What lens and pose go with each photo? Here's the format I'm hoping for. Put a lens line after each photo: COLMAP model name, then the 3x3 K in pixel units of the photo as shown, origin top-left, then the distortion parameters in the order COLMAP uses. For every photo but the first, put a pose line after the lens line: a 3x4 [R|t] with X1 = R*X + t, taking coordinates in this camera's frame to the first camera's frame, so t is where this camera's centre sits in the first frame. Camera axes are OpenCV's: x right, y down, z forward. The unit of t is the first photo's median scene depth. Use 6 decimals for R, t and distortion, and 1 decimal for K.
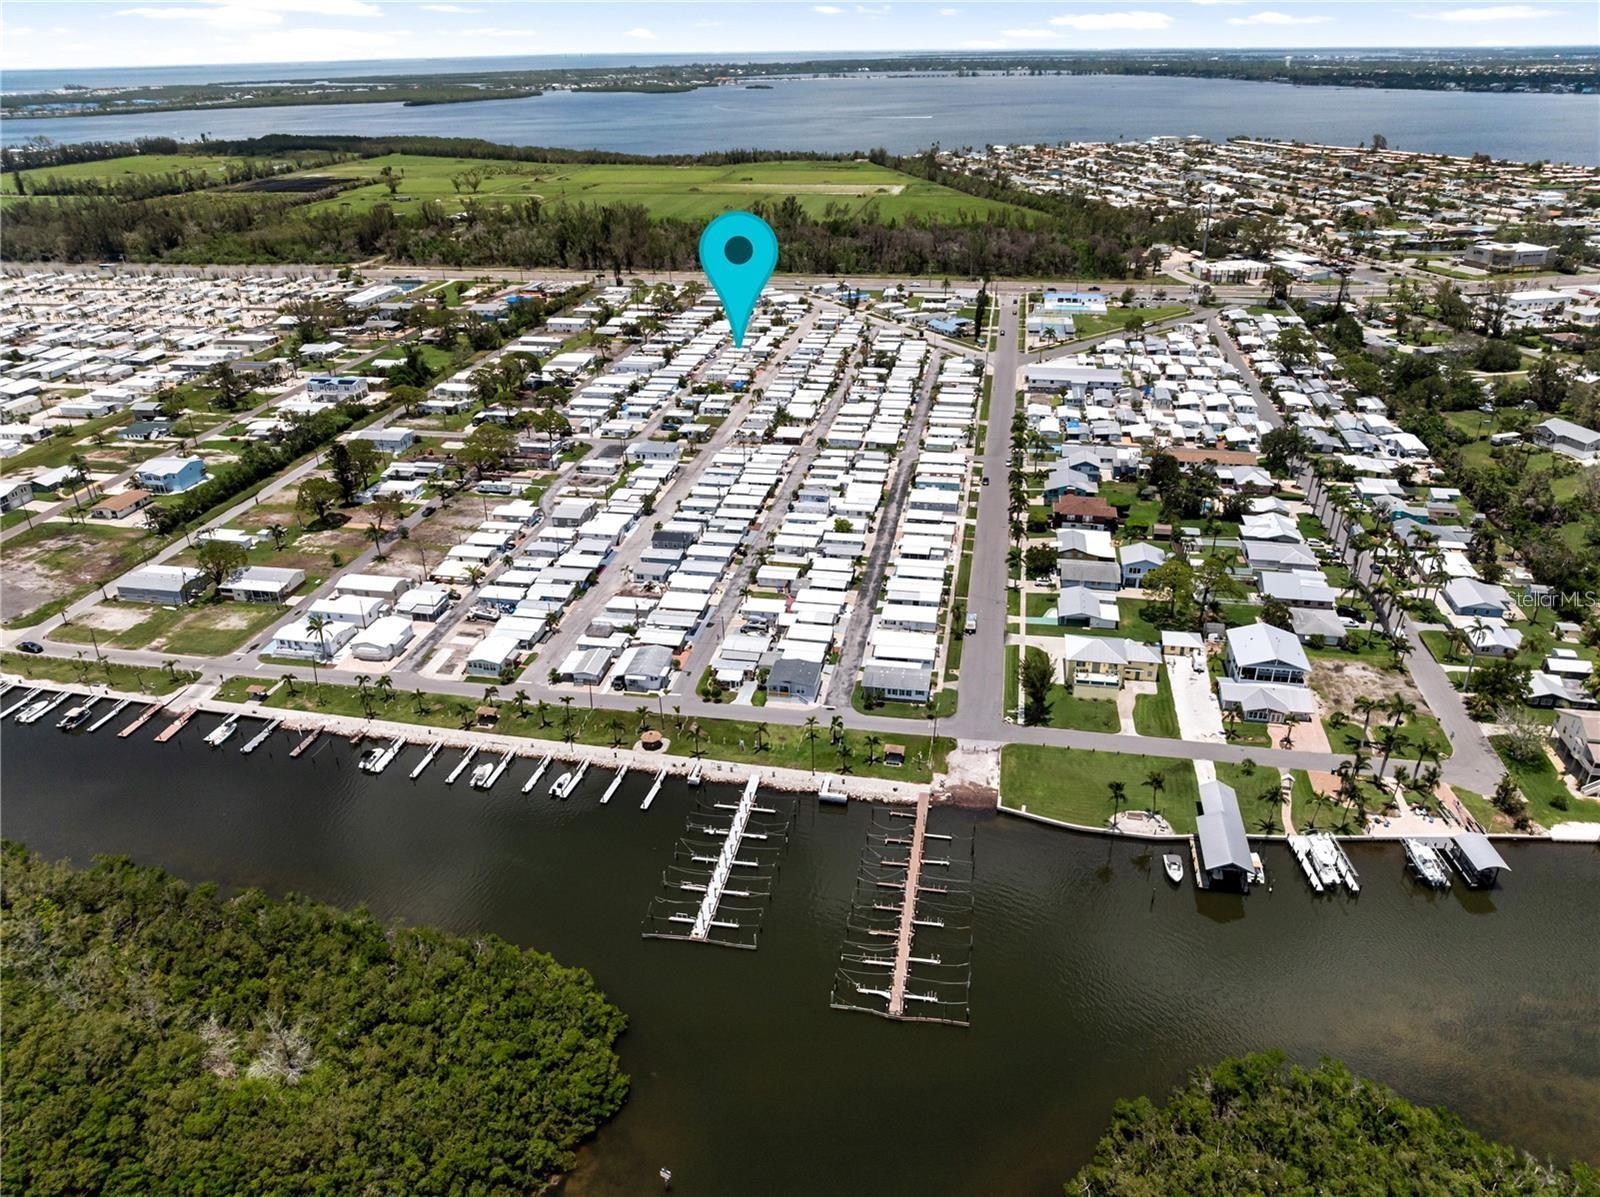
lens RADIAL K [[1118.5, 0, 800.0], [0, 1118.5, 598.5], [0, 0, 1]] dist [-0.048805, -0.001910]
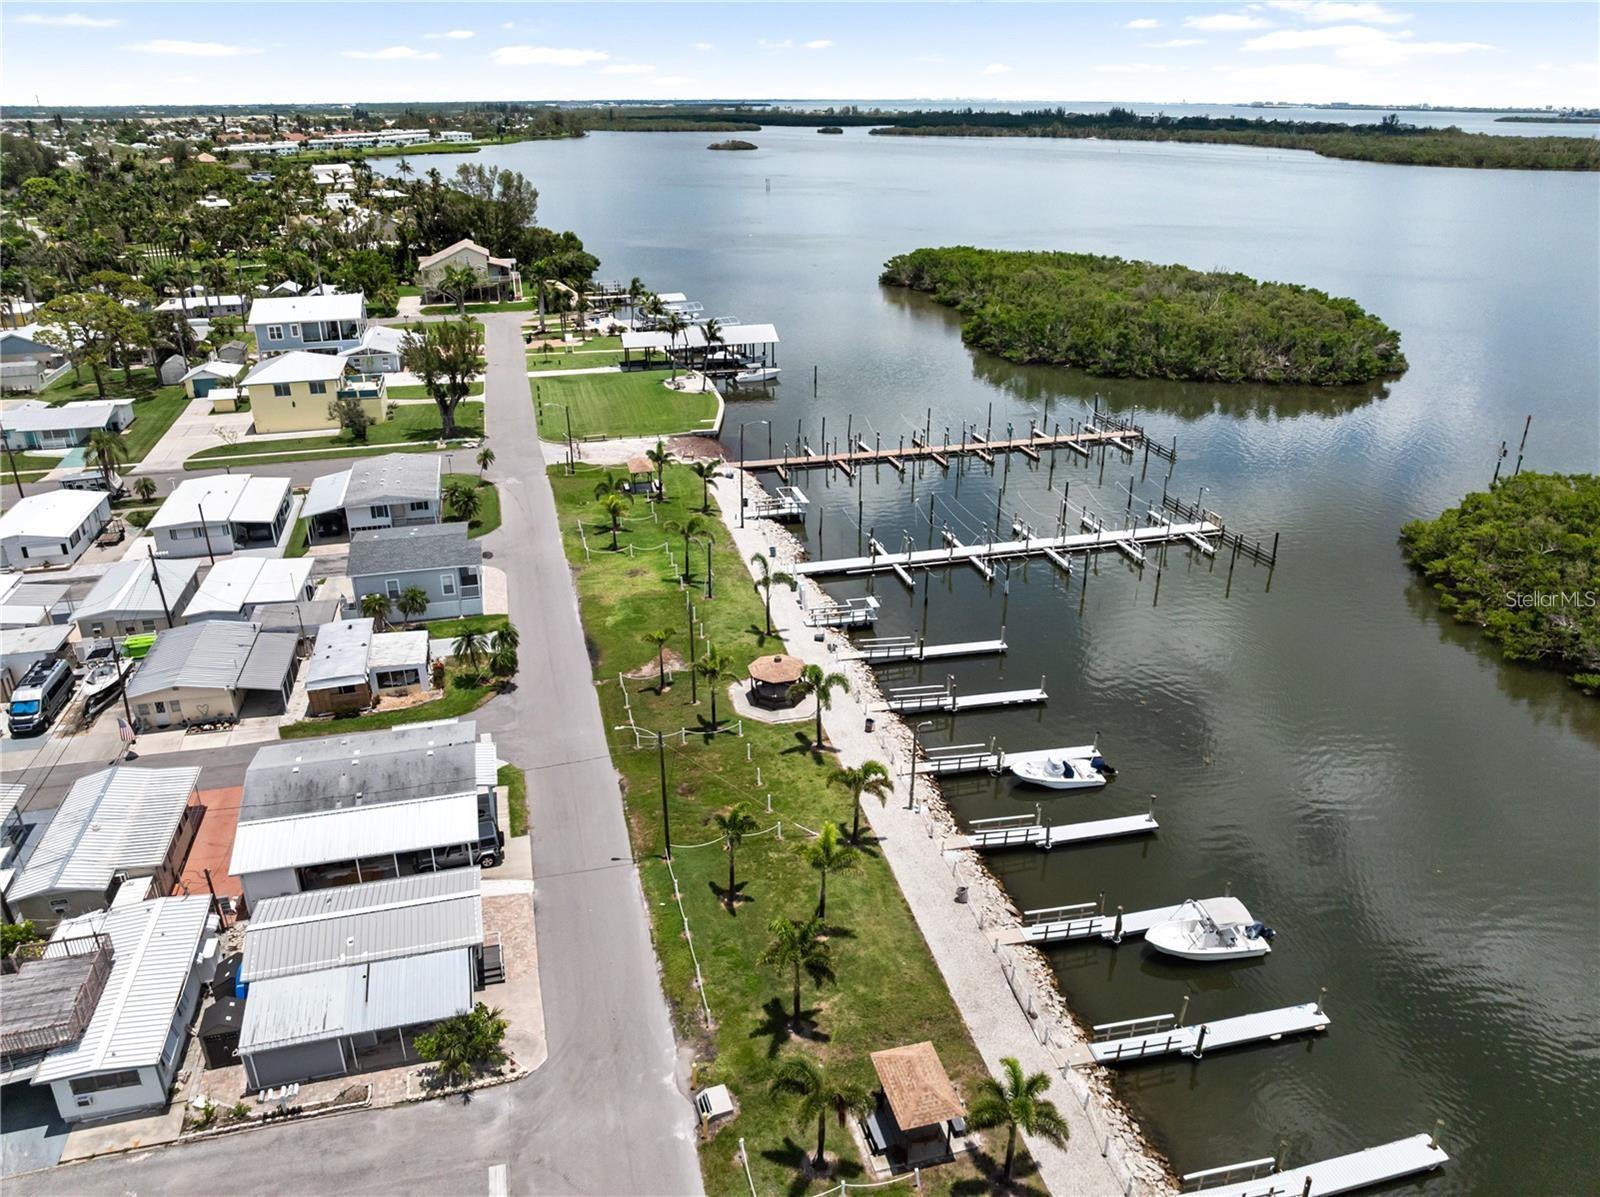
lens RADIAL K [[1118.5, 0, 800.0], [0, 1118.5, 598.5], [0, 0, 1]] dist [-0.048805, -0.001910]
pose [[-0.418186, -0.371175, 0.829065, -0.369455], [0.405921, 0.740143, 0.536113, -0.069797], [-0.812619, 0.560729, -0.158849, 0.907865]]
